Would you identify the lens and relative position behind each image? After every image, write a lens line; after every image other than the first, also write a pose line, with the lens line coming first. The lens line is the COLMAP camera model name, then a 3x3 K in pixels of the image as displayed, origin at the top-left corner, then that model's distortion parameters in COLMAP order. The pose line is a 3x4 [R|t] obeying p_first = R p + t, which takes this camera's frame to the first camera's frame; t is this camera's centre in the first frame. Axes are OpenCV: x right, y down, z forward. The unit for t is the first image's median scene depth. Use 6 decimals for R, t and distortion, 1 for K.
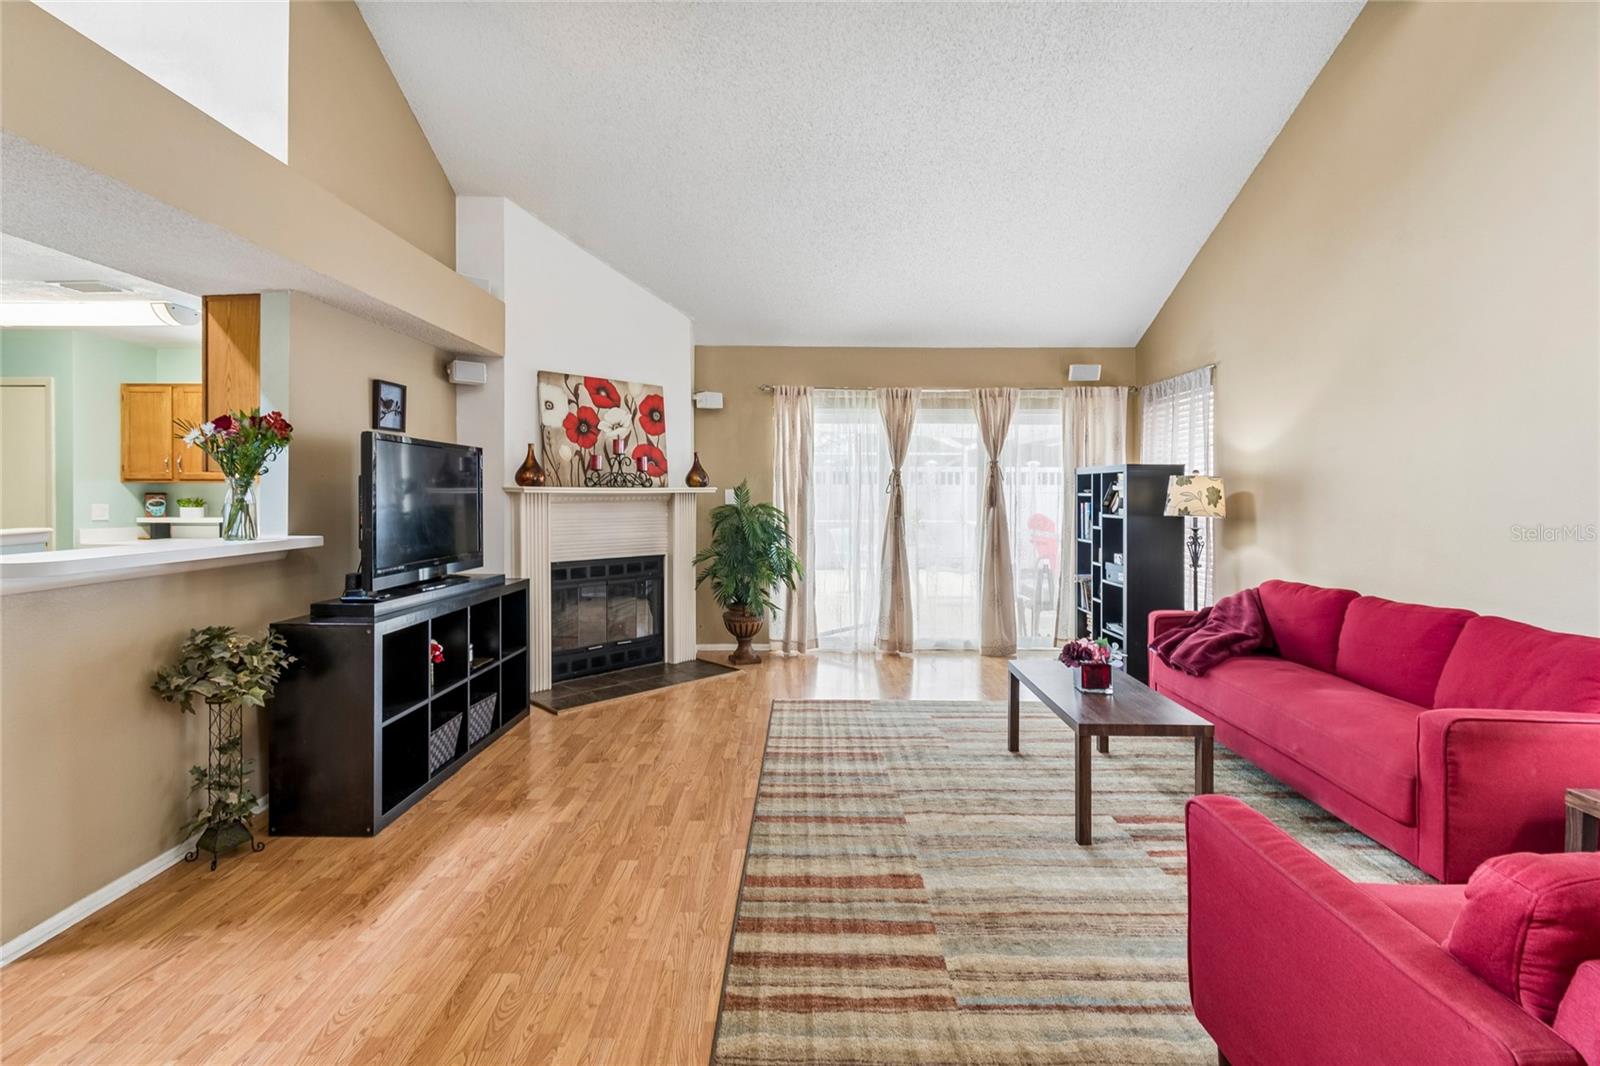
lens RADIAL K [[722.3, 0, 801.1], [0, 722.3, 495.6], [0, 0, 1]] dist [0.000907, 0.000104]
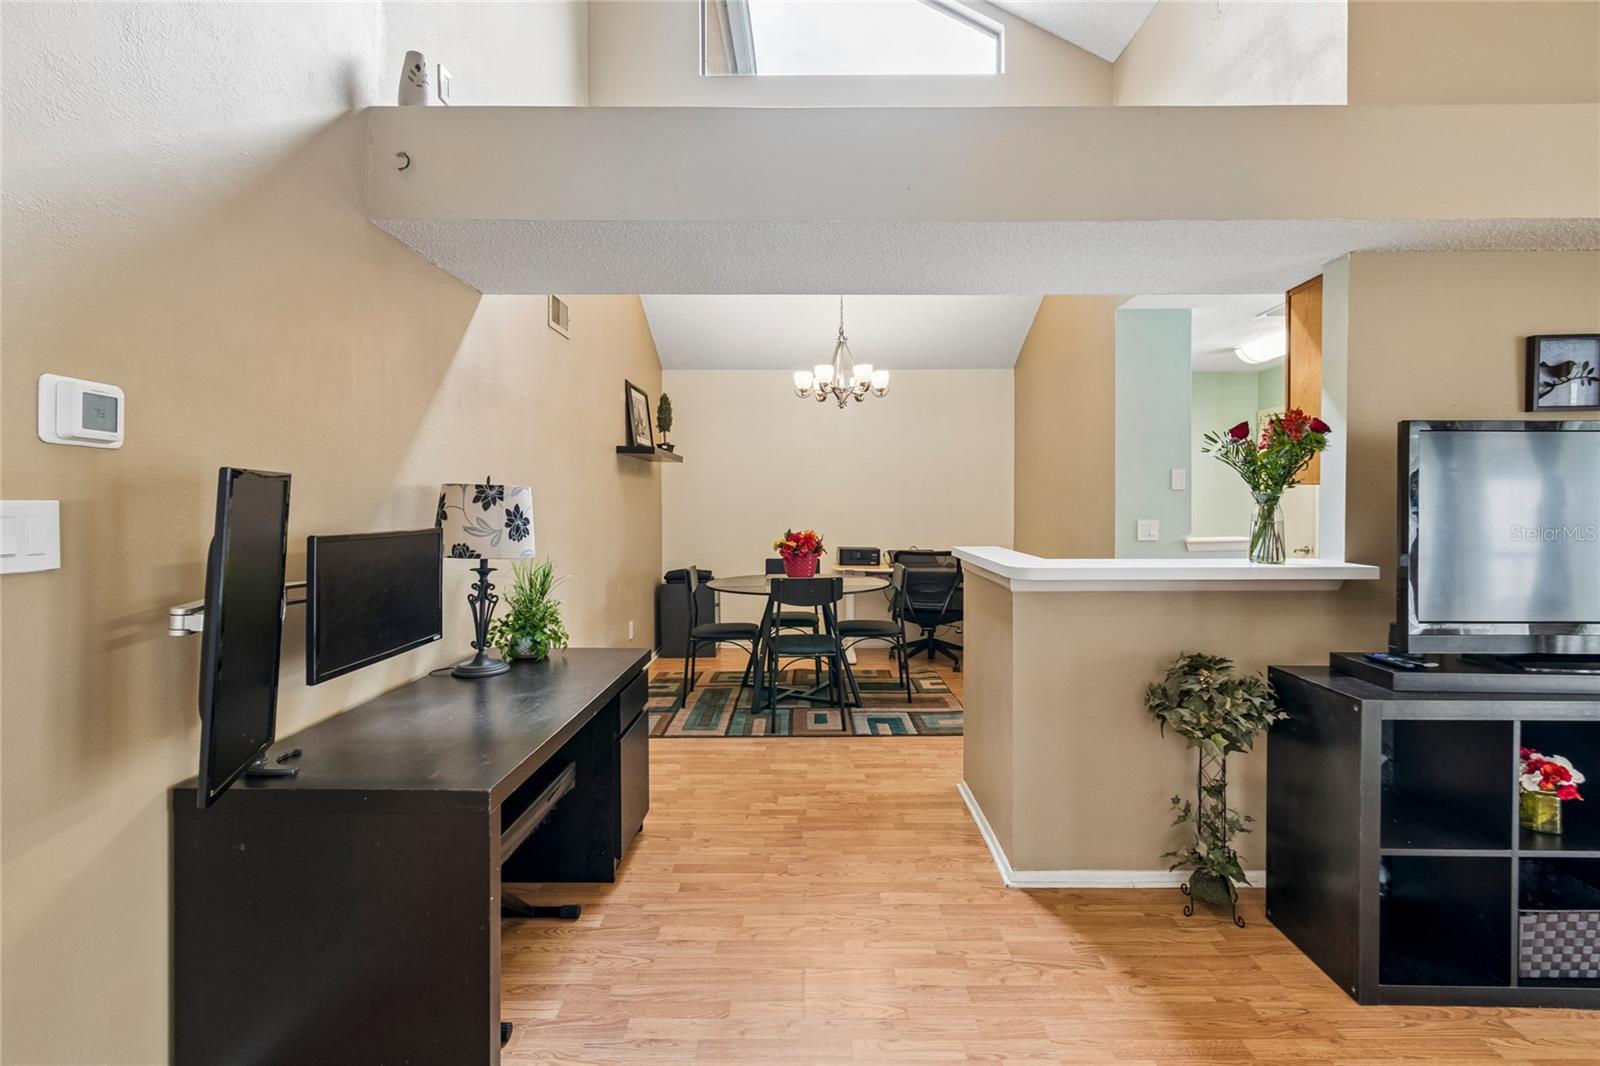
lens RADIAL K [[714.1, 0, 808.2], [0, 714.1, 506.9], [0, 0, 1]] dist [-0.001108, -0.000846]
pose [[-0.010933, 0.002829, -0.999936, 0.052754], [-0.002637, 0.999992, 0.002858, -0.003857], [0.999937, 0.002668, -0.010926, 0.260885]]
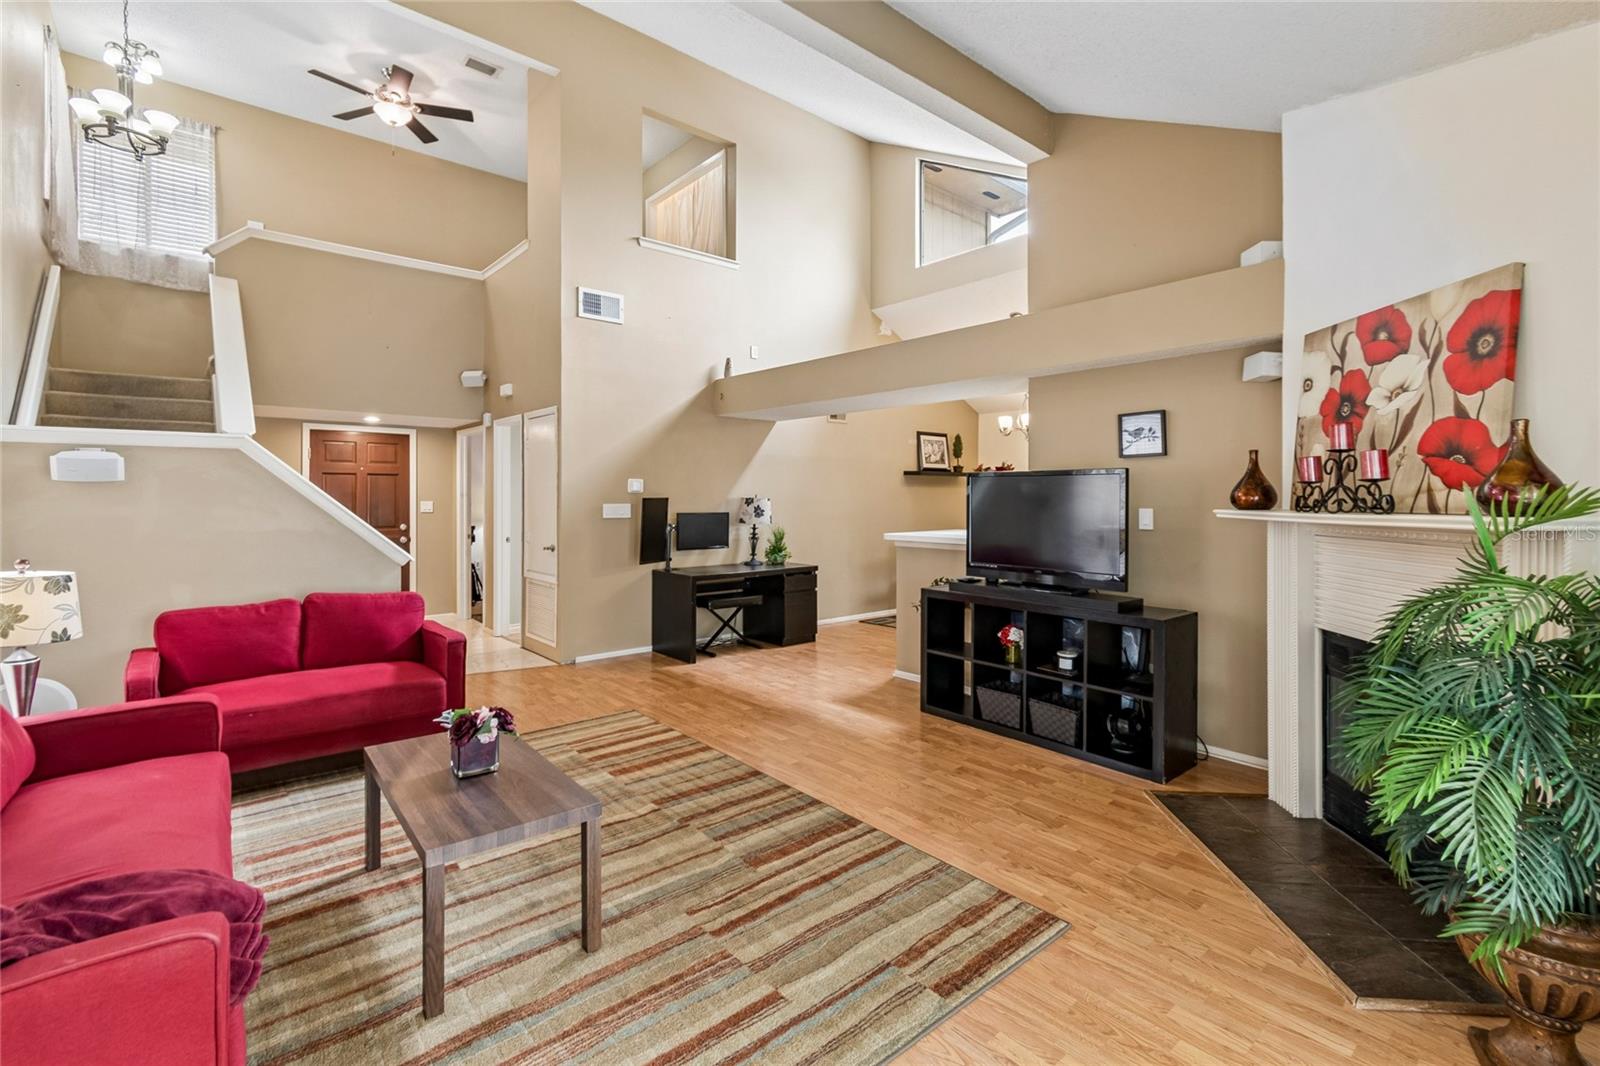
lens RADIAL K [[715.7, 0, 798.6], [0, 715.7, 501.3], [0, 0, 1]] dist [0.001404, -0.000045]
pose [[-0.760308, -0.000733, -0.649563, 0.405035], [-0.006916, 0.999952, 0.006967, -0.020909], [0.649526, 0.009789, -0.760276, 1.152447]]
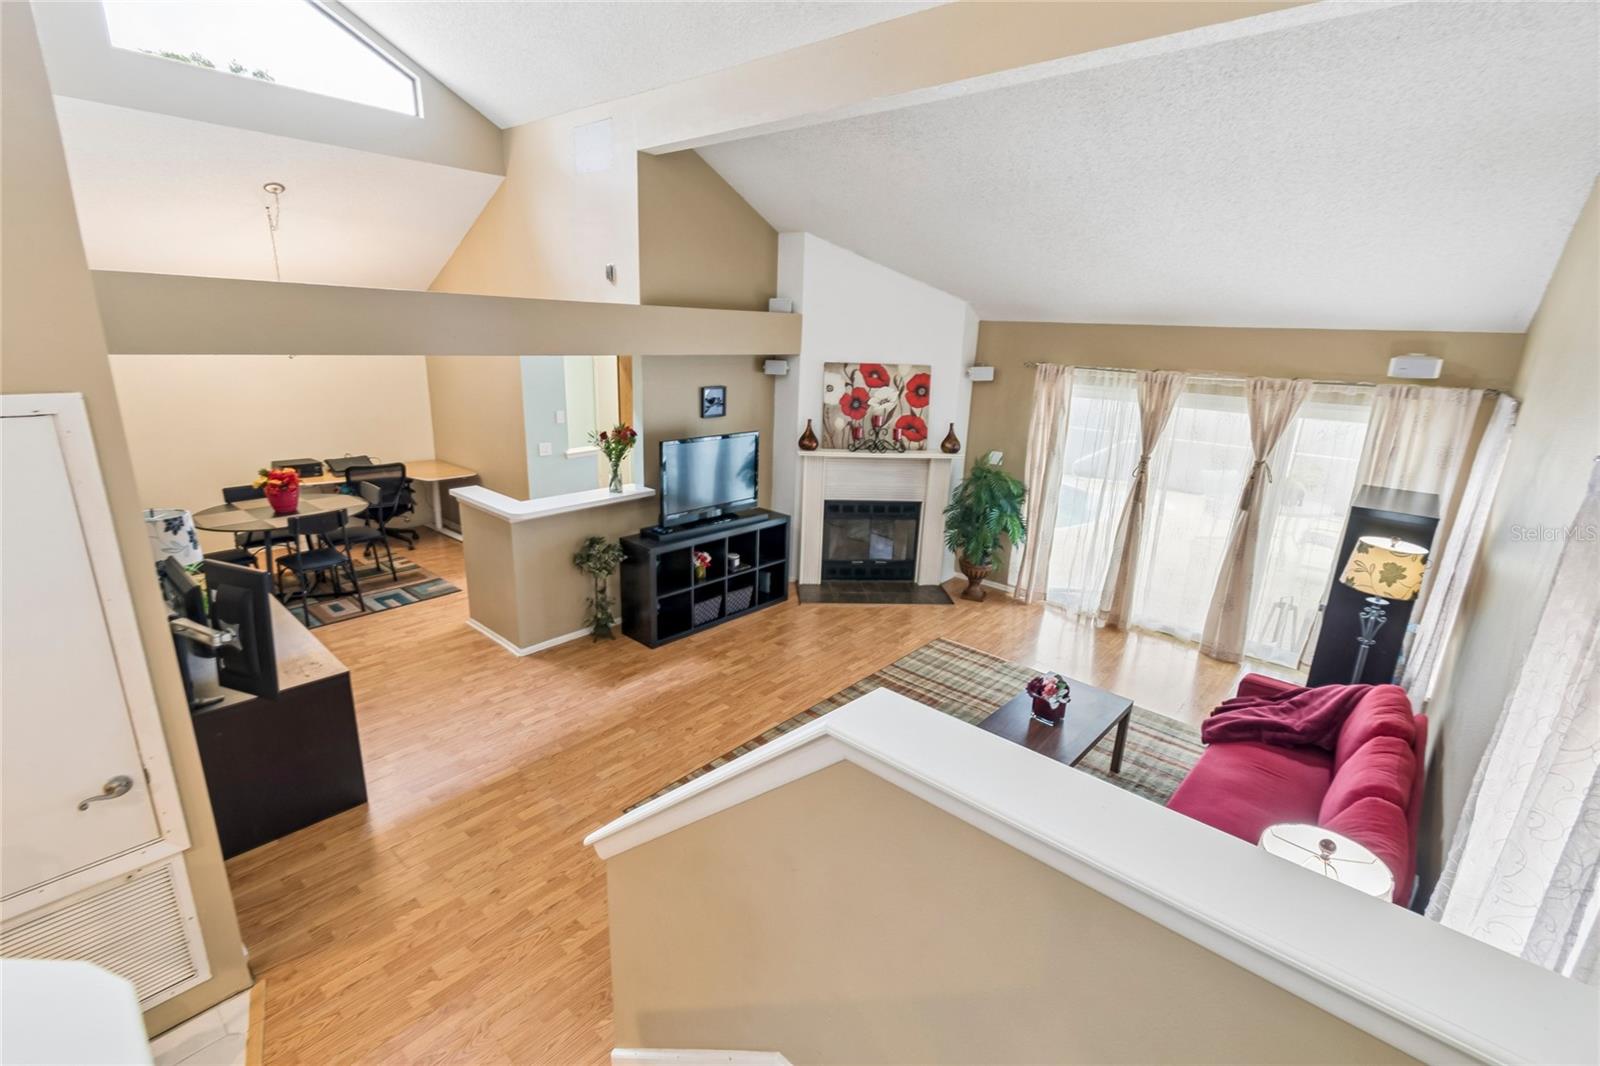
lens RADIAL K [[715.9, 0, 797.7], [0, 715.9, 528.0], [0, 0, 1]] dist [0.001491, -0.000035]
pose [[0.745525, 0.202248, -0.635049, 0.502038], [-0.034563, 0.963295, 0.266210, -0.221379], [0.665581, -0.176517, 0.725151, -0.067784]]
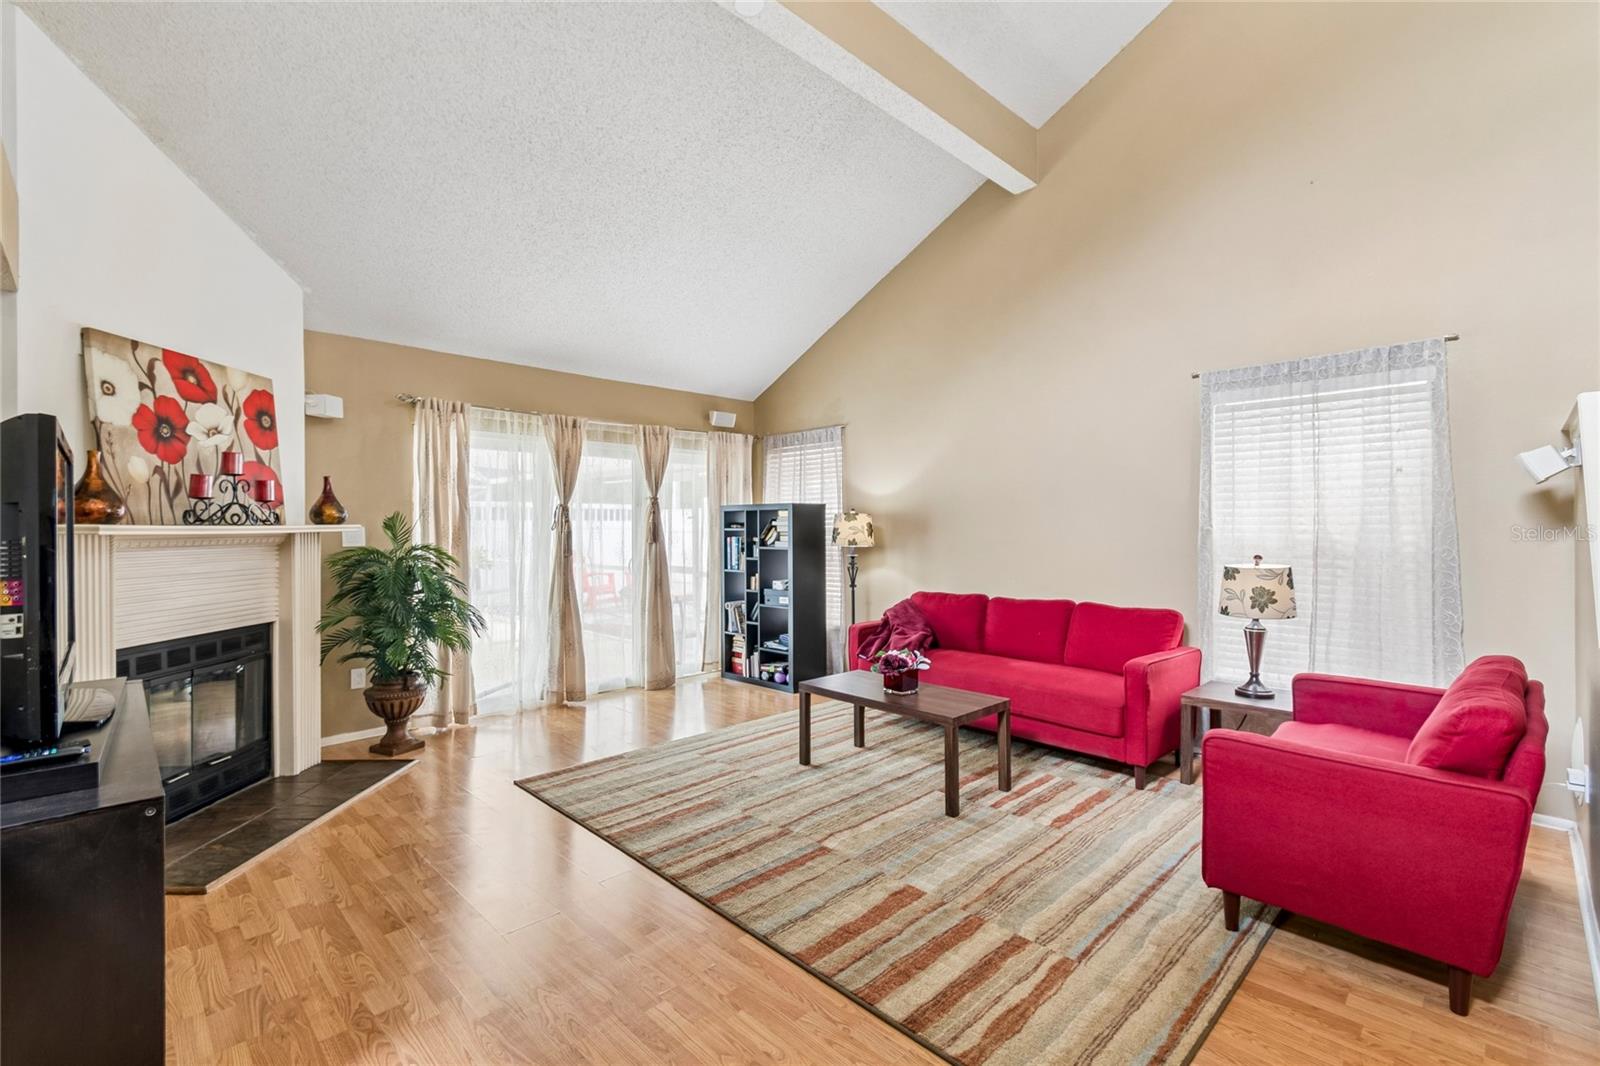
lens RADIAL K [[705.7, 0, 797.5], [0, 705.7, 520.6], [0, 0, 1]] dist [0.001633, -0.000344]
pose [[0.713179, -0.000774, 0.700981, -0.339580], [0.010828, 0.999892, -0.009912, -0.003441], [-0.700898, 0.014659, 0.713111, 0.178230]]
